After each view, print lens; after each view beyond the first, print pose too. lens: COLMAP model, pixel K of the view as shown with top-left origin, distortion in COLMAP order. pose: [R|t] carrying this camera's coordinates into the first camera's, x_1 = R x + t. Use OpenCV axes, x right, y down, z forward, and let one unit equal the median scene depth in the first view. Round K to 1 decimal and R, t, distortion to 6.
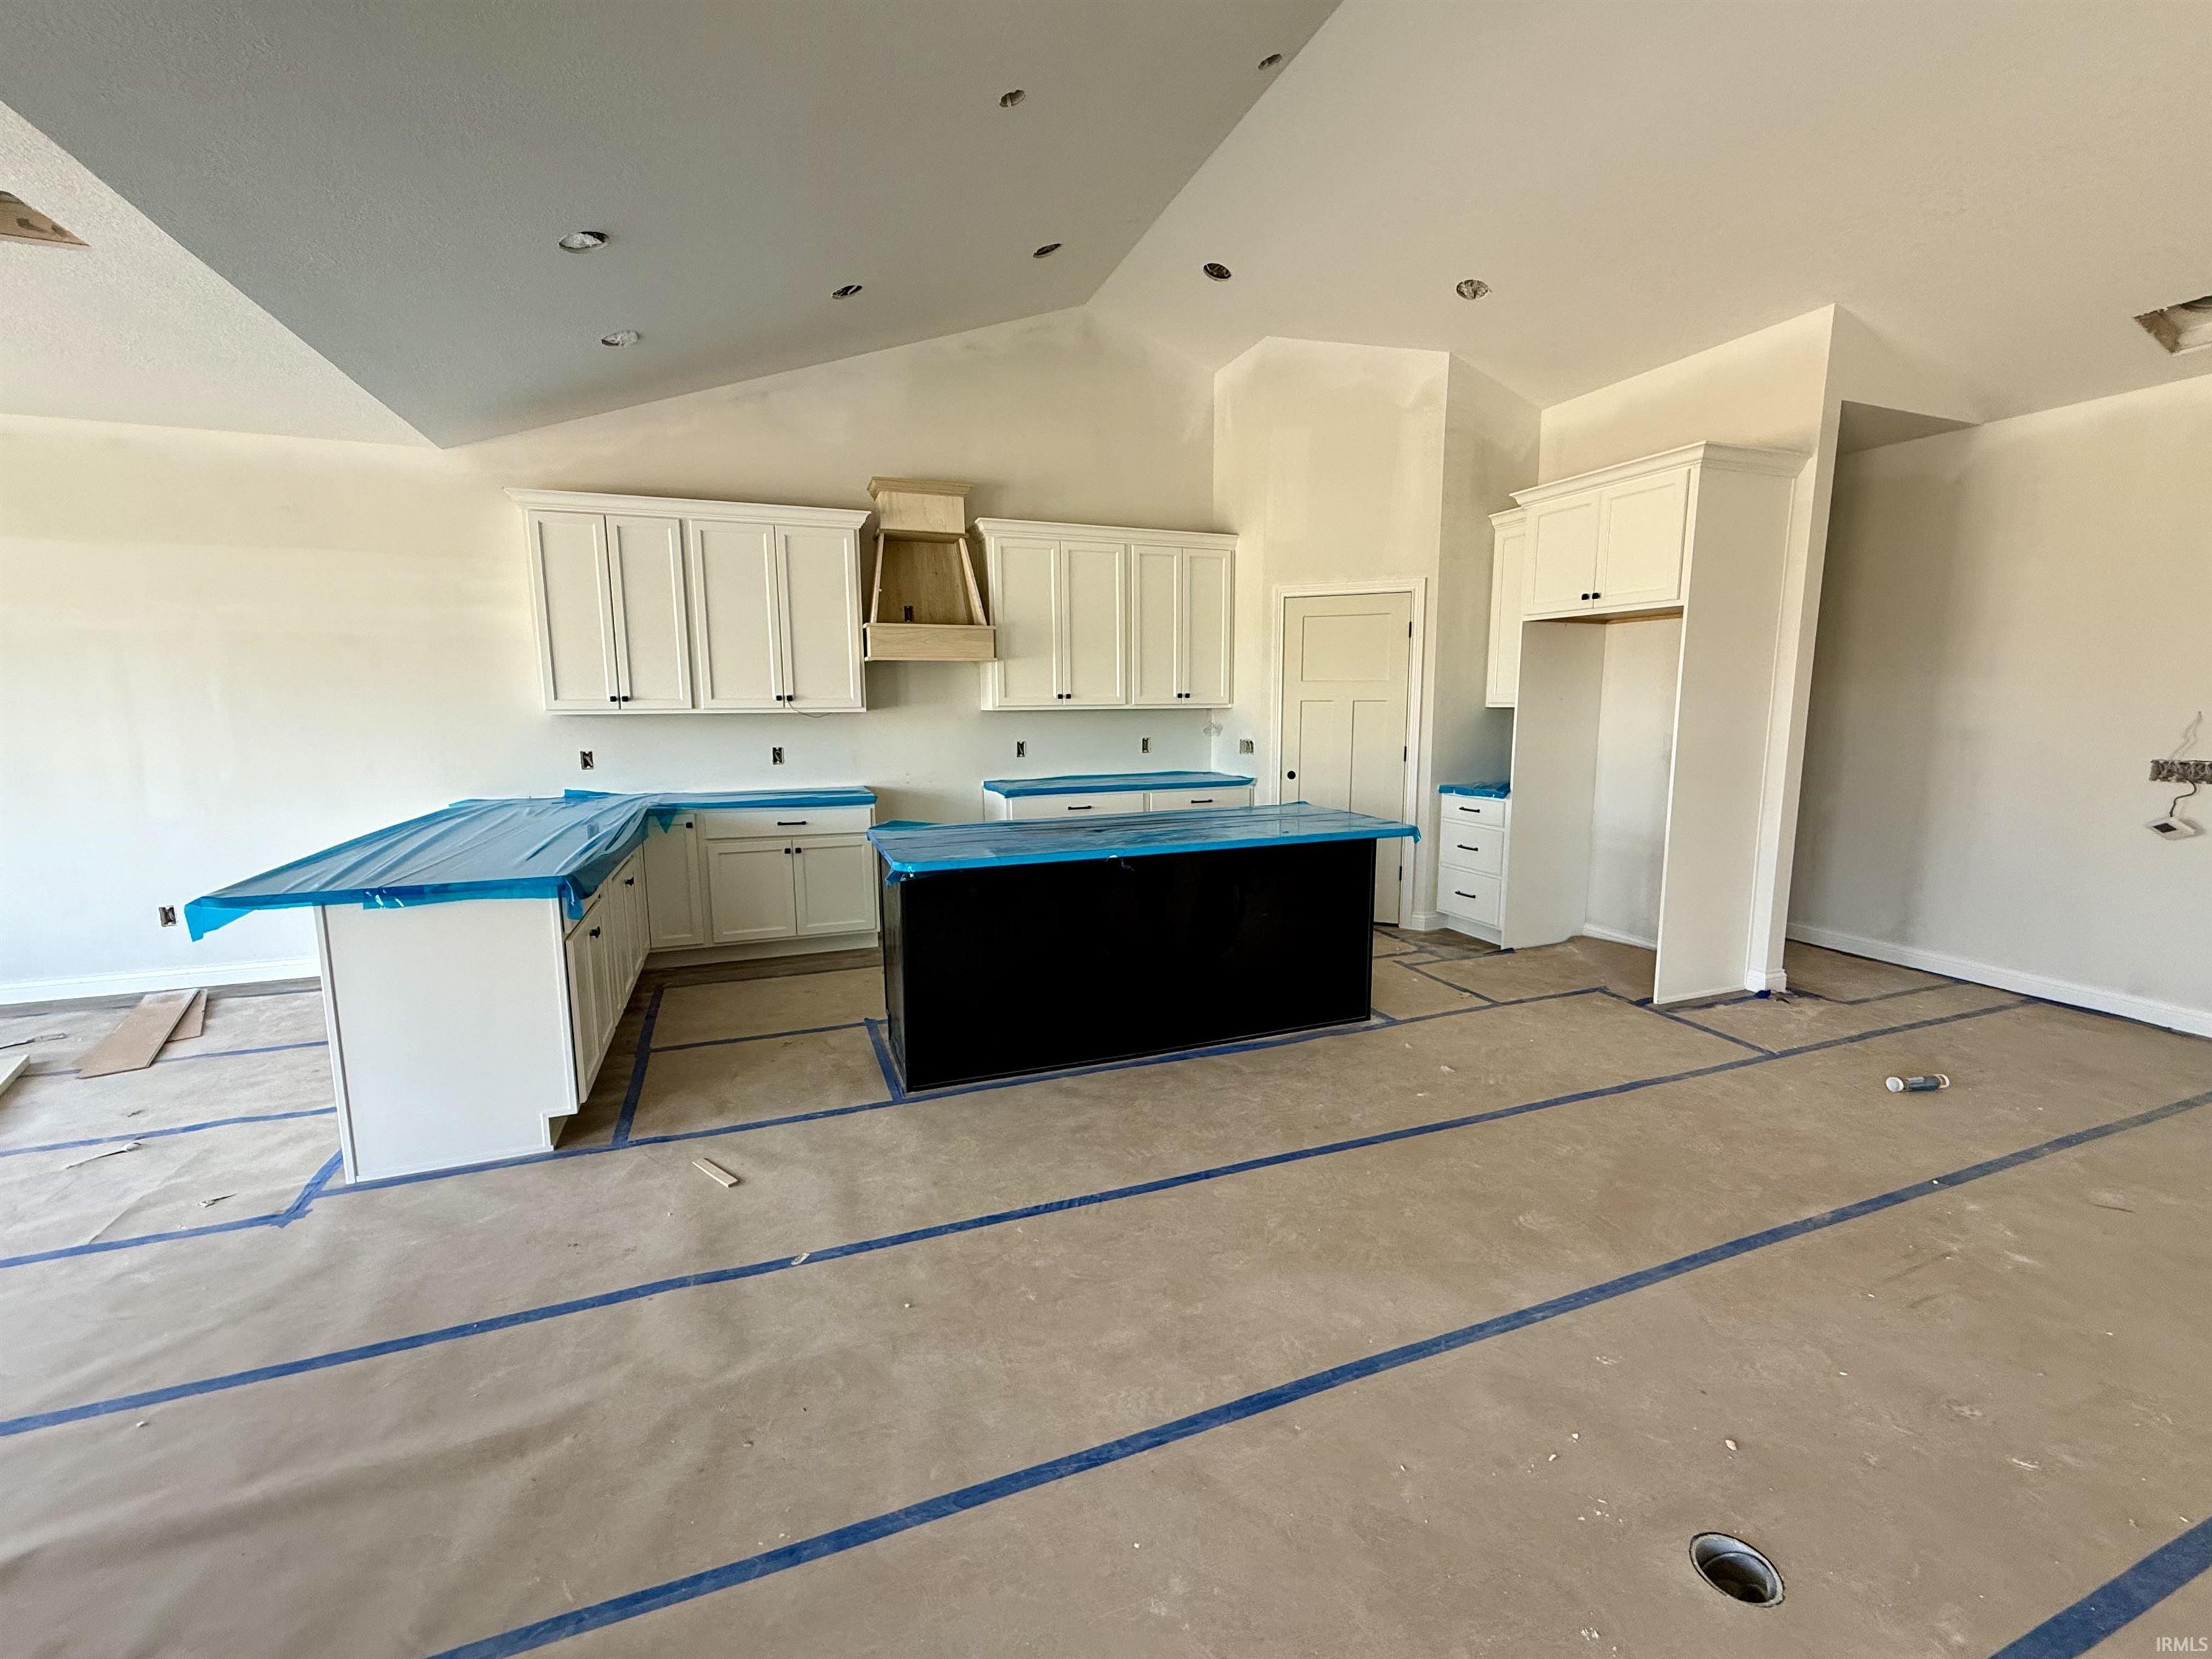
lens RADIAL K [[899.6, 0, 1116.3], [0, 899.6, 826.3], [0, 0, 1]] dist [0.002103, 0.000123]
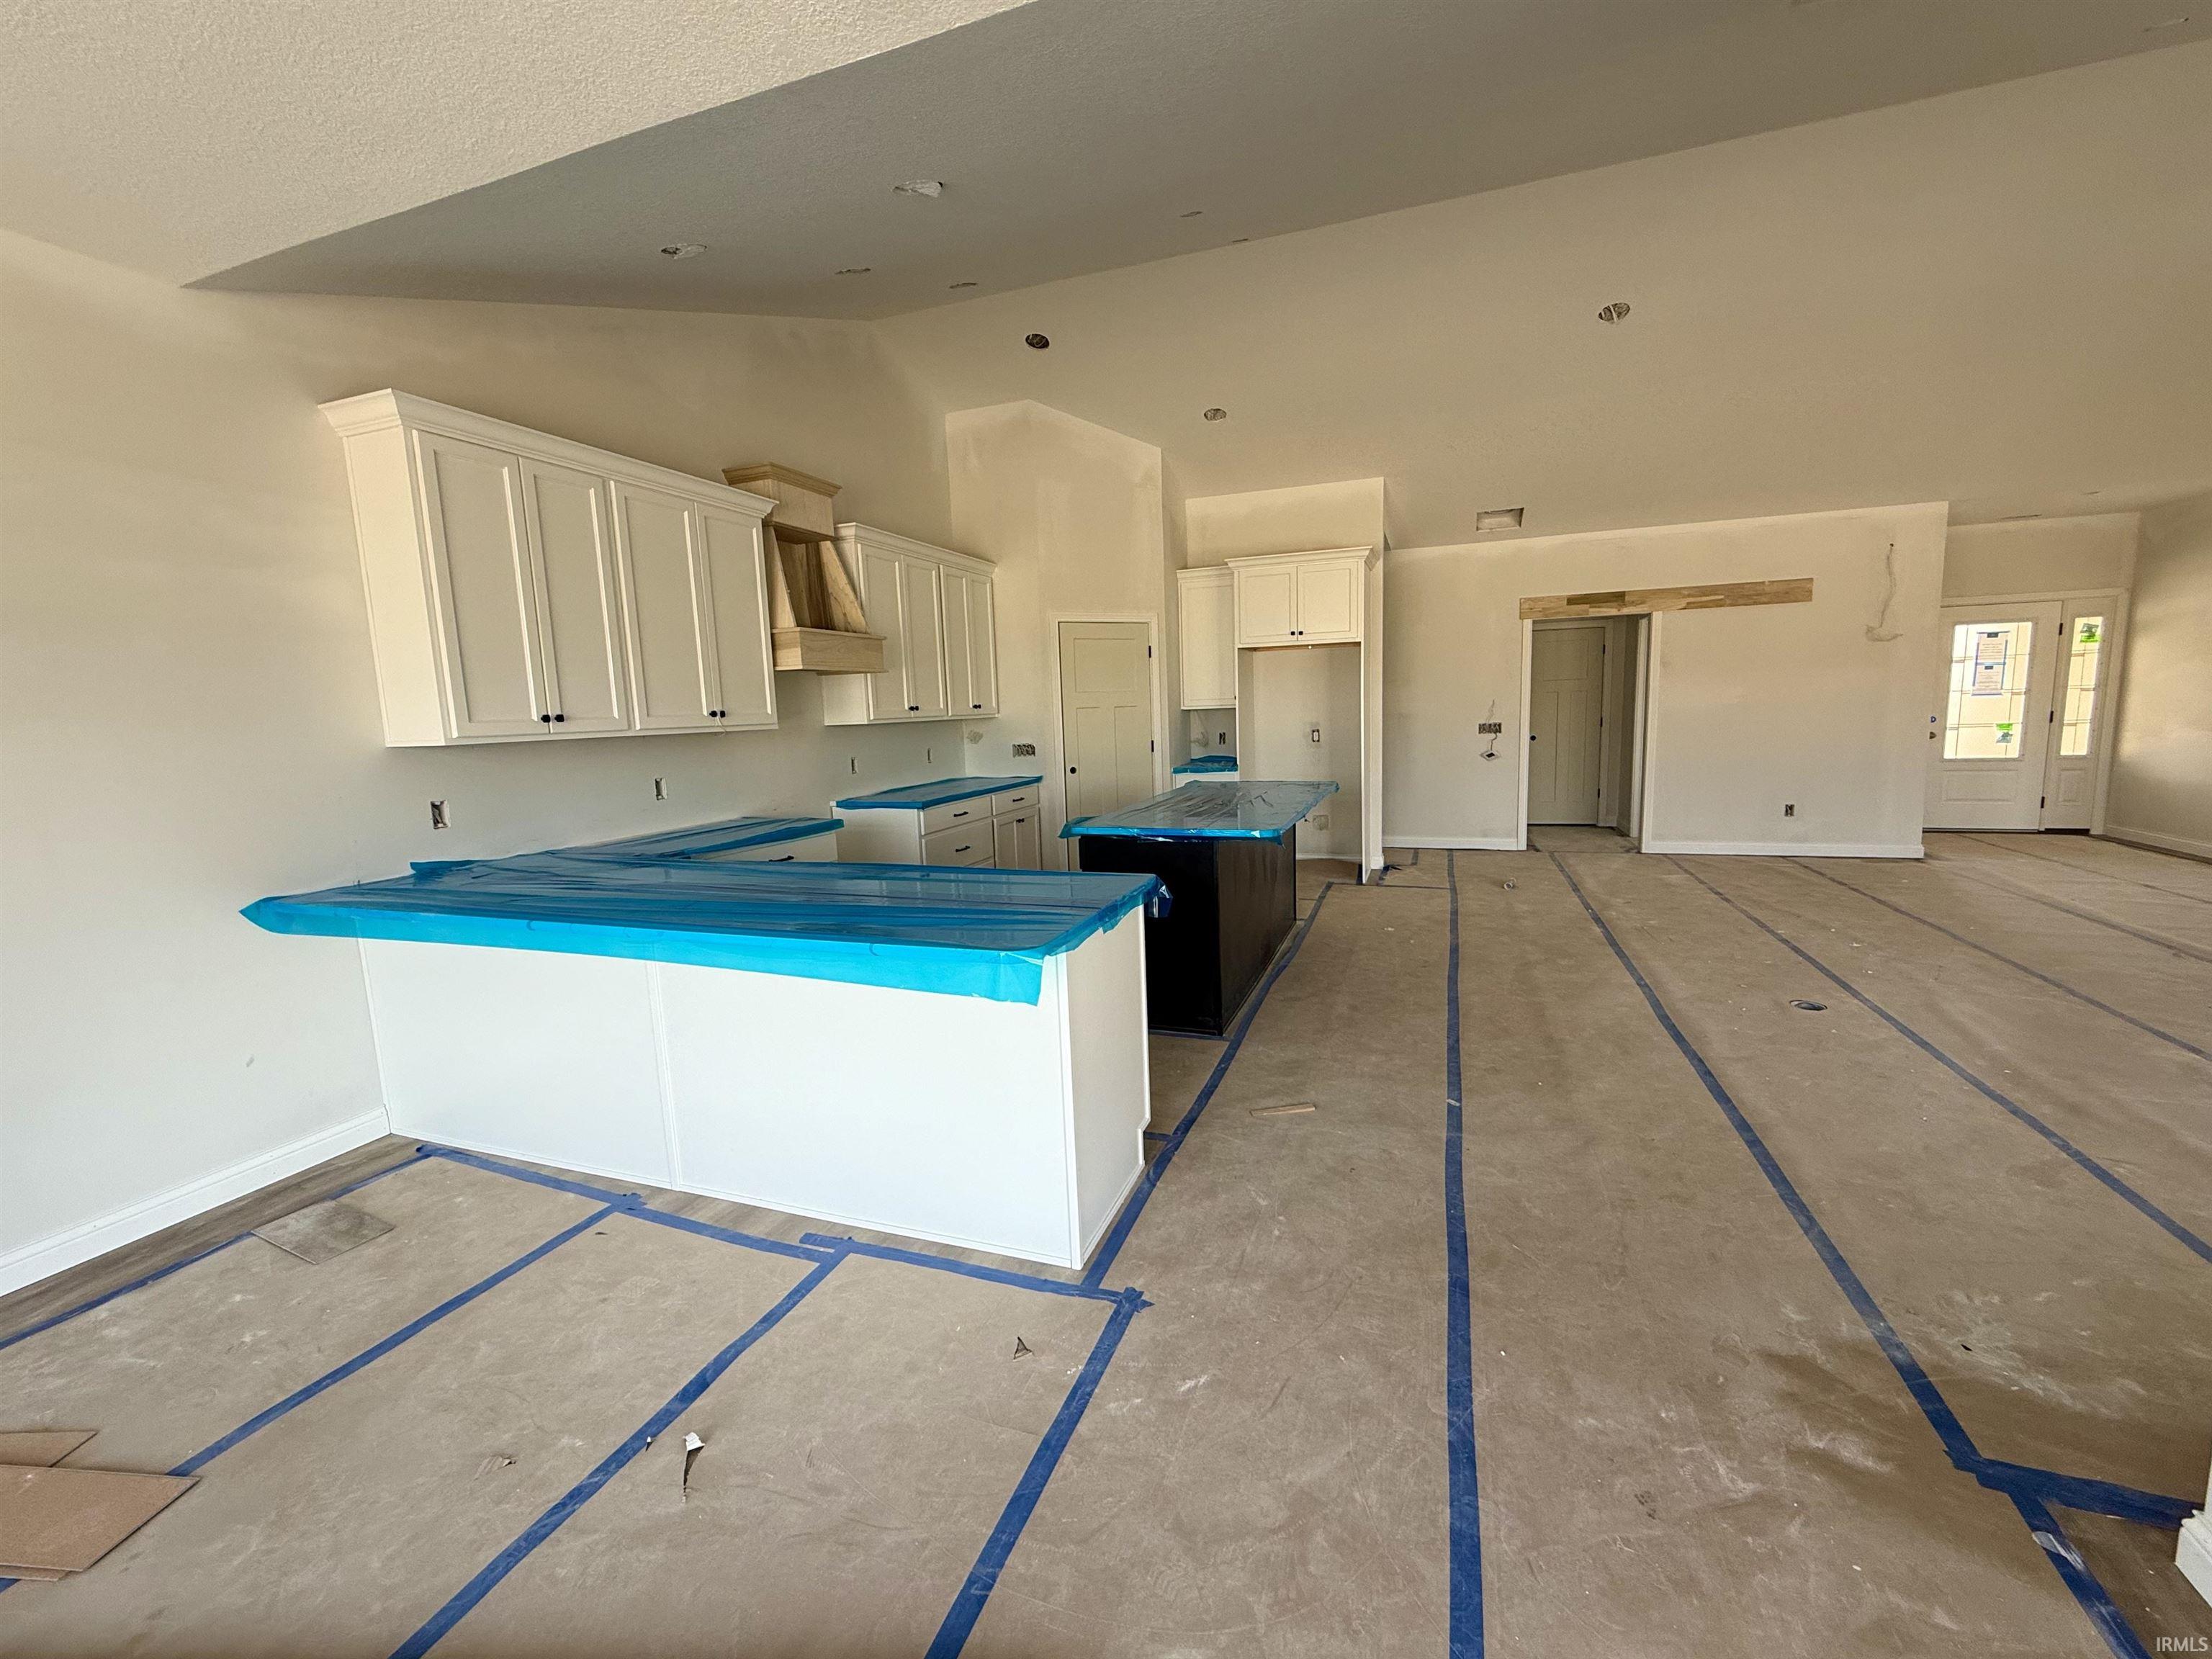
lens RADIAL K [[883.5, 0, 1103.5], [0, 883.5, 825.8], [0, 0, 1]] dist [0.001051, 0.000080]
pose [[0.669027, -0.117383, 0.733910, -0.742232], [0.136846, 0.990022, 0.033599, -0.020747], [-0.730531, 0.077954, 0.678415, 0.207237]]
